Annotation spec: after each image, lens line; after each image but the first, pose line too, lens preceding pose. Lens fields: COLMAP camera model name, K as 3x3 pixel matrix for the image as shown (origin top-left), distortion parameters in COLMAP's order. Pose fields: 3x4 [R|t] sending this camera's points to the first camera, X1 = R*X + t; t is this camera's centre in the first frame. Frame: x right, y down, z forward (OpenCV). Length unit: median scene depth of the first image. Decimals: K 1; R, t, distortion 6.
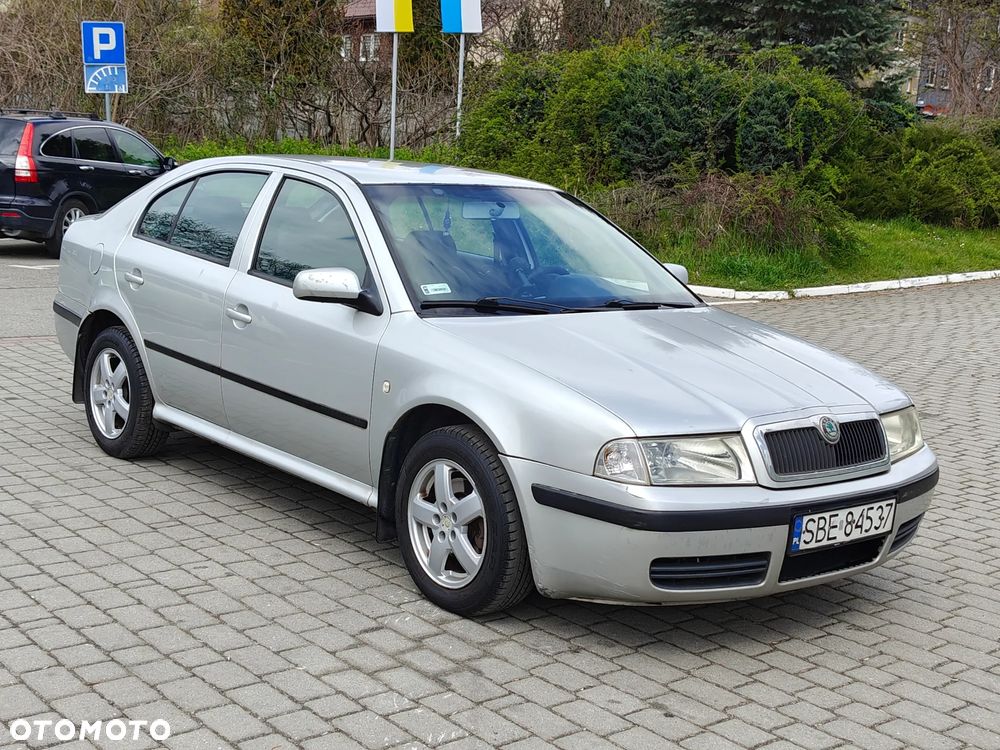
lens RADIAL K [[1355.9, 0, 525.7], [0, 1355.9, 404.0], [0, 0, 1]] dist [0.122310, 0.000000]
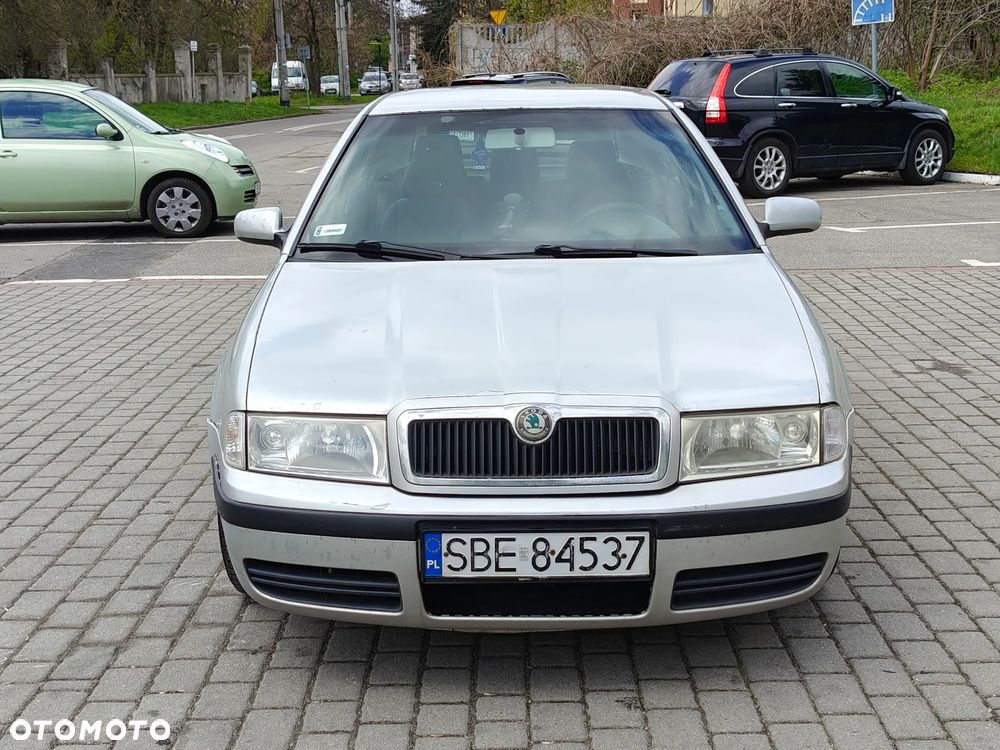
lens RADIAL K [[1355.9, 0, 501.9], [0, 1355.9, 421.5], [0, 0, 1]] dist [0.122310, 0.000000]
pose [[0.774824, 0.100088, -0.624204, 0.243887], [-0.065426, 0.994781, 0.078294, -0.013898], [0.628783, -0.019825, 0.777328, 0.157004]]
